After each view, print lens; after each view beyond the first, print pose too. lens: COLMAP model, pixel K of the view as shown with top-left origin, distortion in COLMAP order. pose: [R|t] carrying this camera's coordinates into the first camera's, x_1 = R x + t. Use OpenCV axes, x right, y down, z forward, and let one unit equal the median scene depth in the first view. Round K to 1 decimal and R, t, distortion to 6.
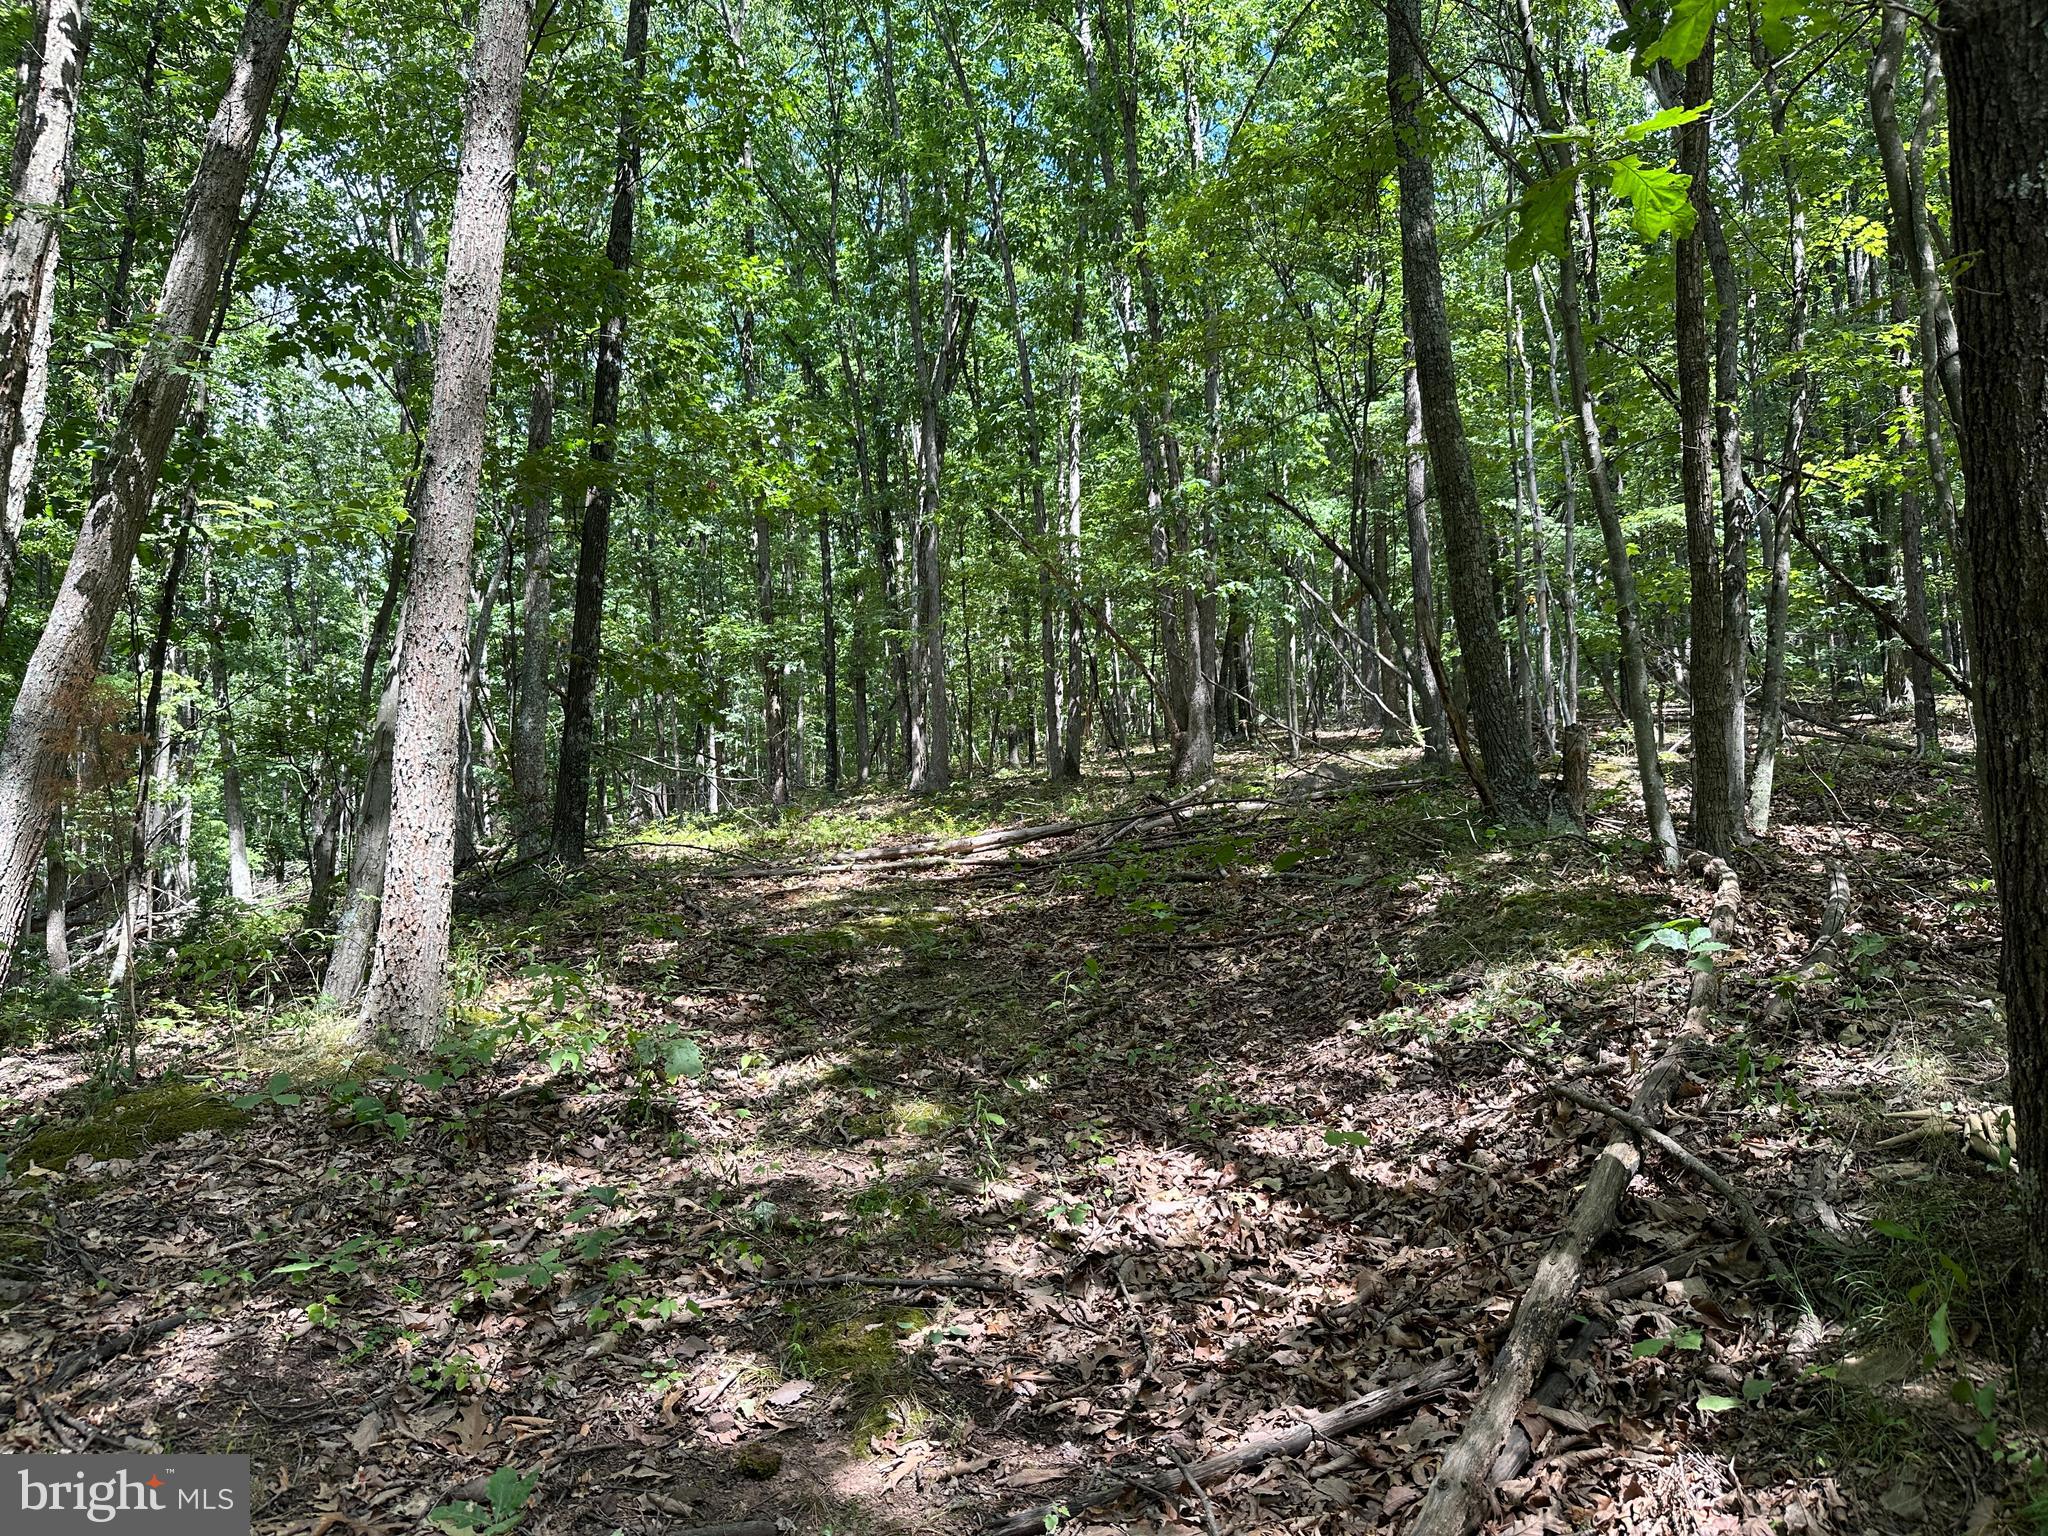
lens RADIAL K [[1467.6, 0, 1020.8], [0, 1467.6, 807.1], [0, 0, 1]] dist [0.000551, 0.004767]
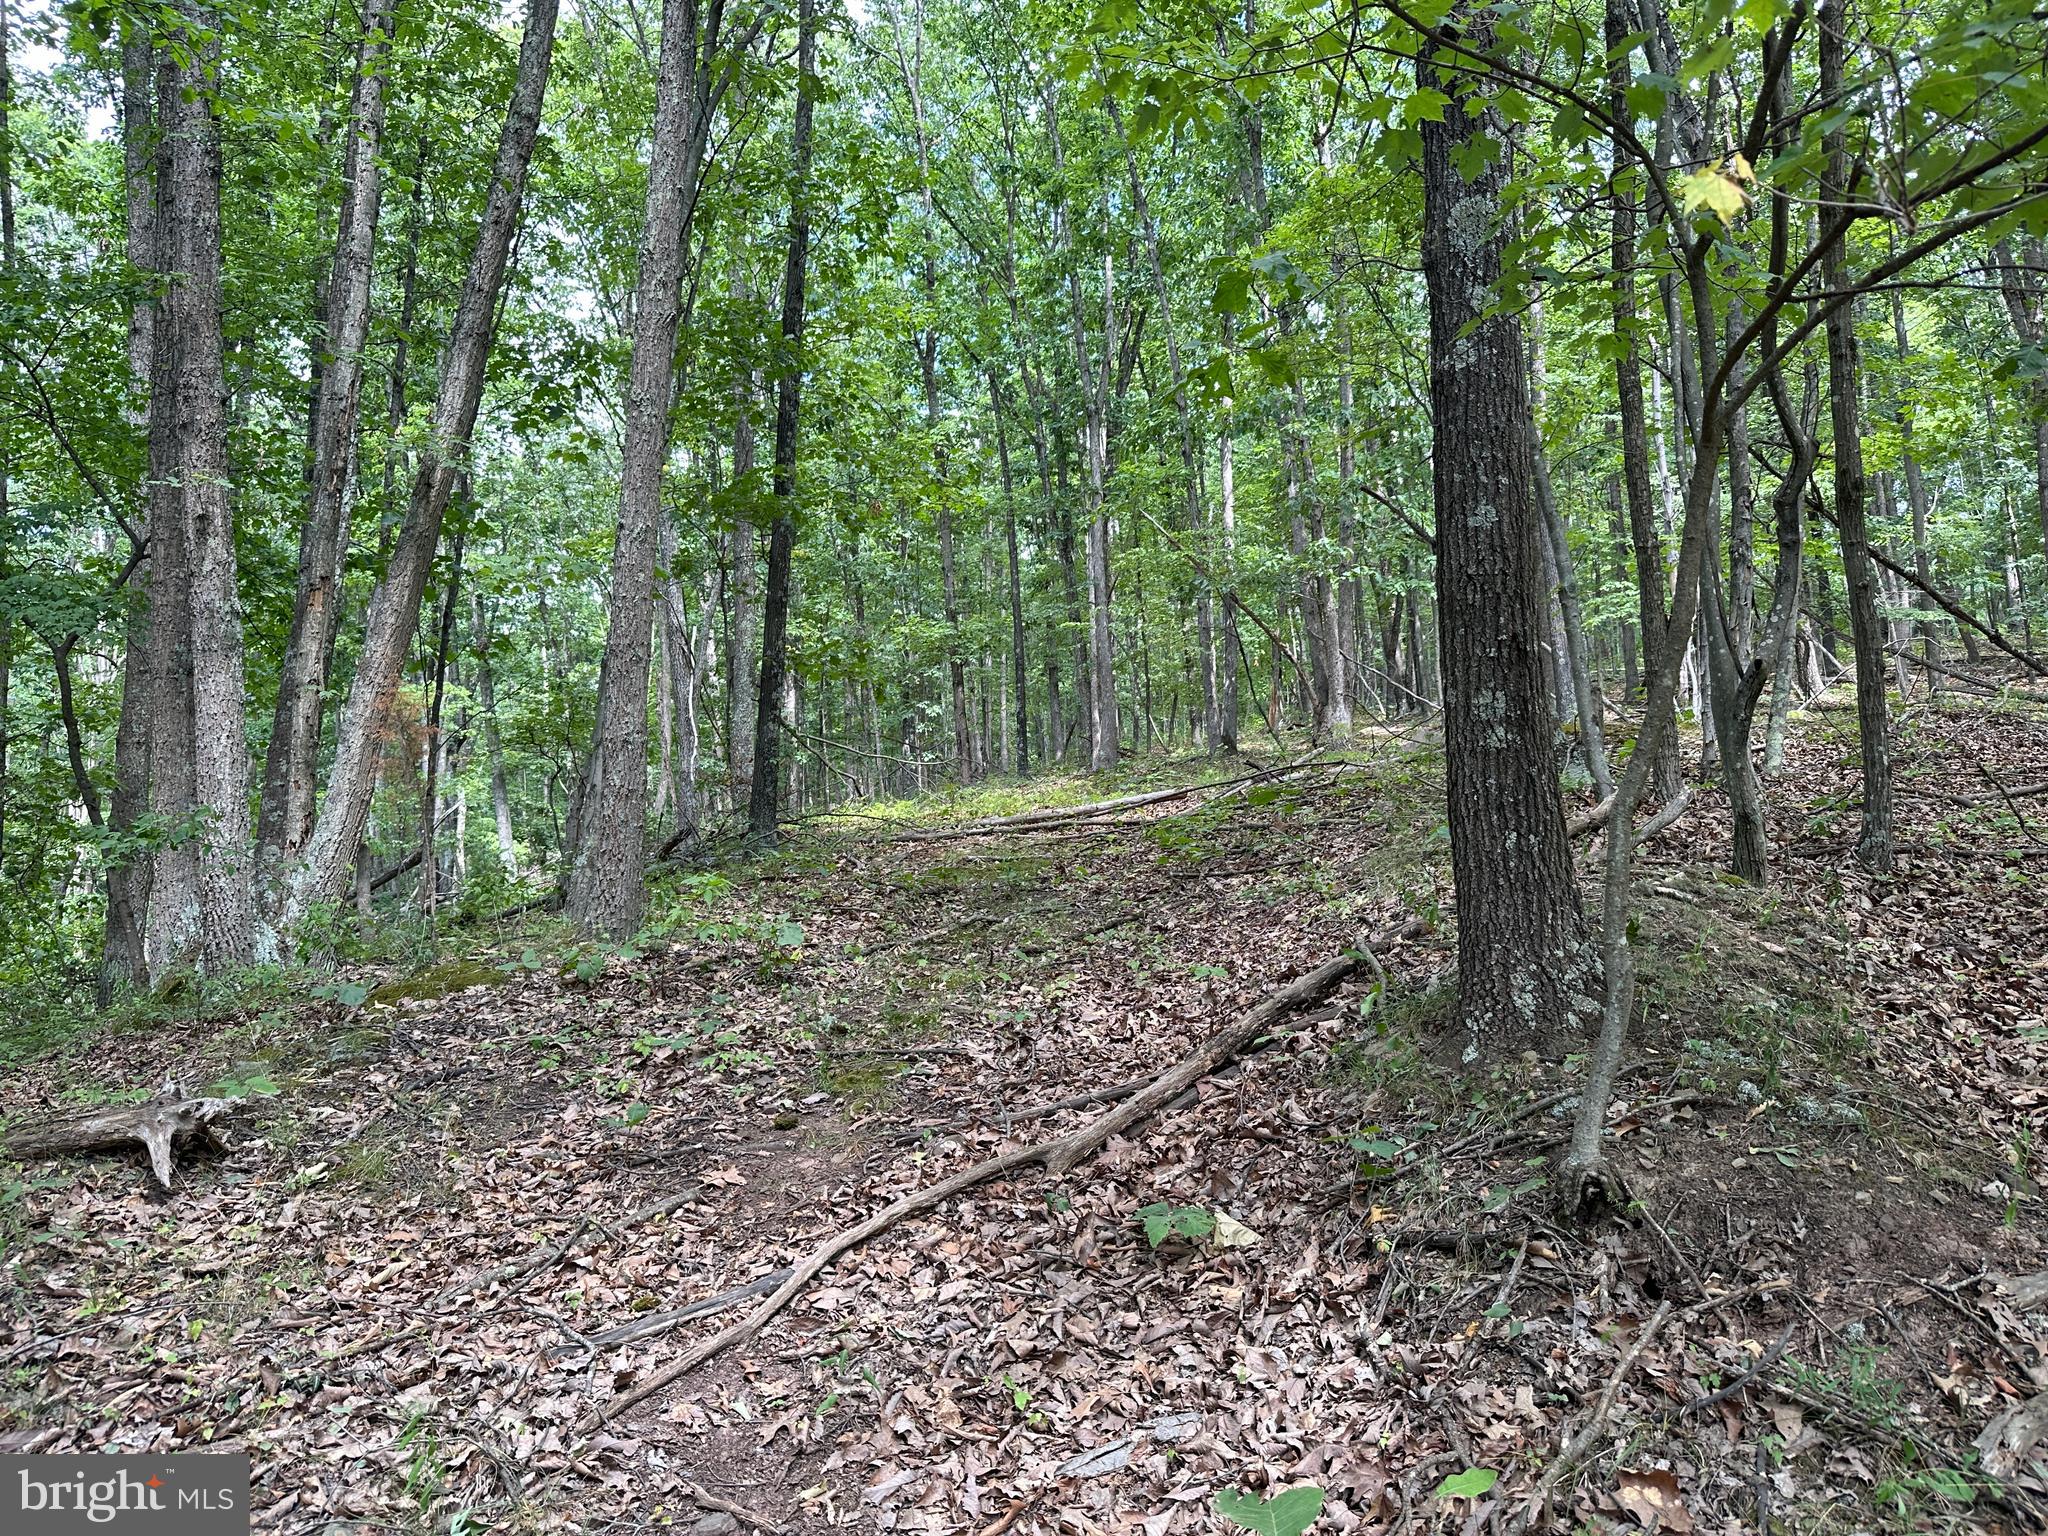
lens RADIAL K [[1420.4, 0, 1018.6], [0, 1420.4, 768.3], [0, 0, 1]] dist [0.070830, -0.135603]
pose [[0.989100, -0.029043, -0.144350, 0.059573], [0.026967, 0.999503, -0.016323, 0.011187], [0.144753, 0.012252, 0.989392, -0.107551]]
